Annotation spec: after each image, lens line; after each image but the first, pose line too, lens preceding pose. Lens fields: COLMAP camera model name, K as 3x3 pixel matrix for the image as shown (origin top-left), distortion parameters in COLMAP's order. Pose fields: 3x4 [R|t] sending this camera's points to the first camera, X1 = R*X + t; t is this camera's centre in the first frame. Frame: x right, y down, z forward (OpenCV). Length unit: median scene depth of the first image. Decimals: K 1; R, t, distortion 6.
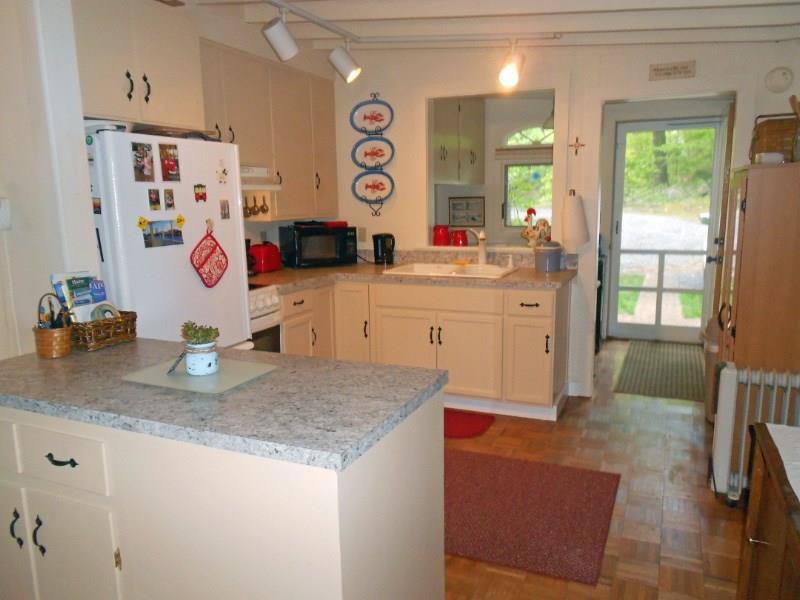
lens RADIAL K [[631.2, 0, 402.8], [0, 631.2, 303.1], [0, 0, 1]] dist [0.022846, -0.028223]
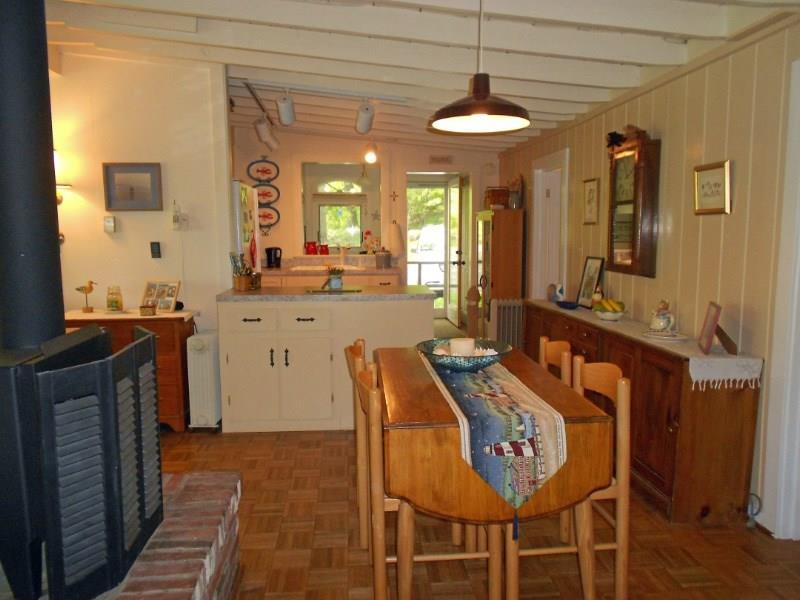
lens RADIAL K [[631.2, 0, 402.6], [0, 631.2, 303.3], [0, 0, 1]] dist [0.022846, -0.028223]
pose [[0.881096, -0.036922, 0.471494, -0.570644], [0.066268, 0.996751, -0.045784, 0.136236], [-0.468272, 0.071585, 0.880680, -0.561045]]
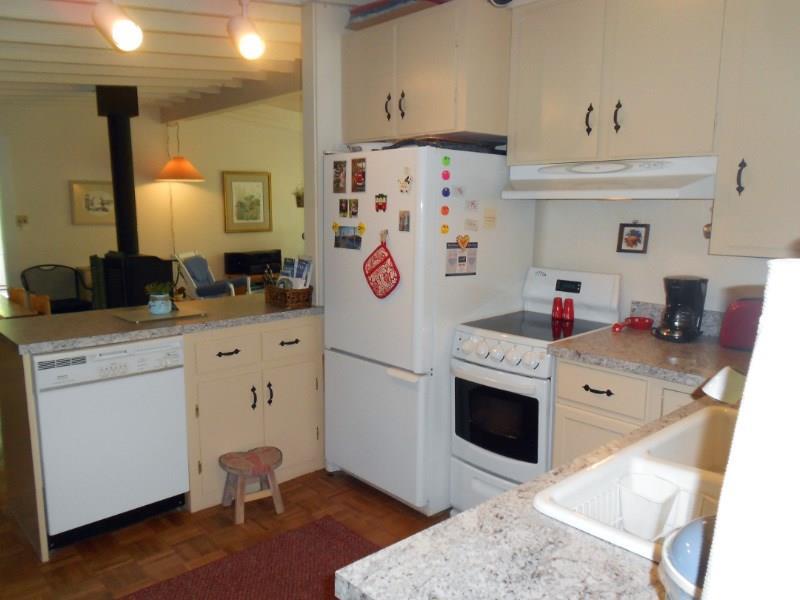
lens RADIAL K [[631.2, 0, 399.7], [0, 631.2, 302.3], [0, 0, 1]] dist [0.022846, -0.028223]
pose [[-0.408236, 0.153791, -0.899829, 0.419327], [-0.153764, 0.960039, 0.233842, -0.185315], [0.899833, 0.233824, -0.368275, 1.015781]]
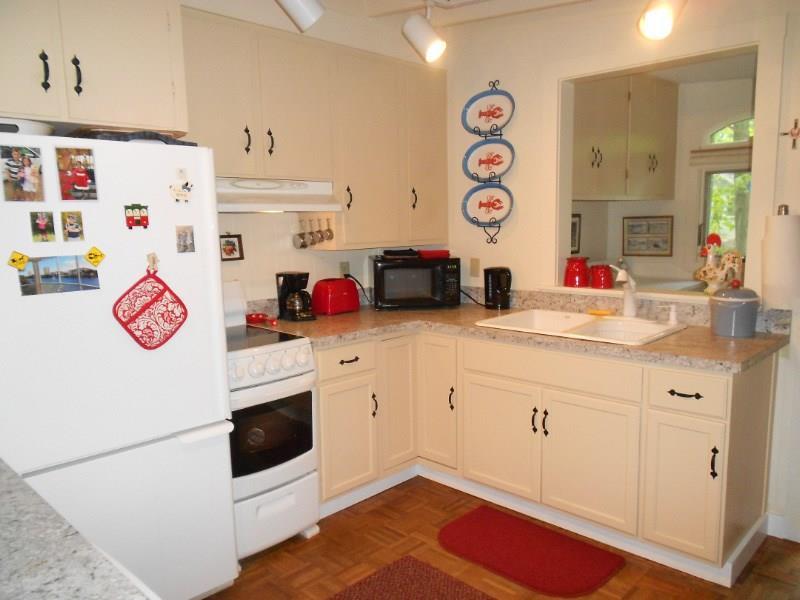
lens RADIAL K [[631.2, 0, 394.6], [0, 631.2, 307.6], [0, 0, 1]] dist [0.022846, -0.028223]
pose [[0.934628, 0.044604, -0.352820, 0.144587], [-0.052675, 0.998523, -0.013303, -0.055347], [0.351705, 0.031018, 0.935597, 0.313518]]
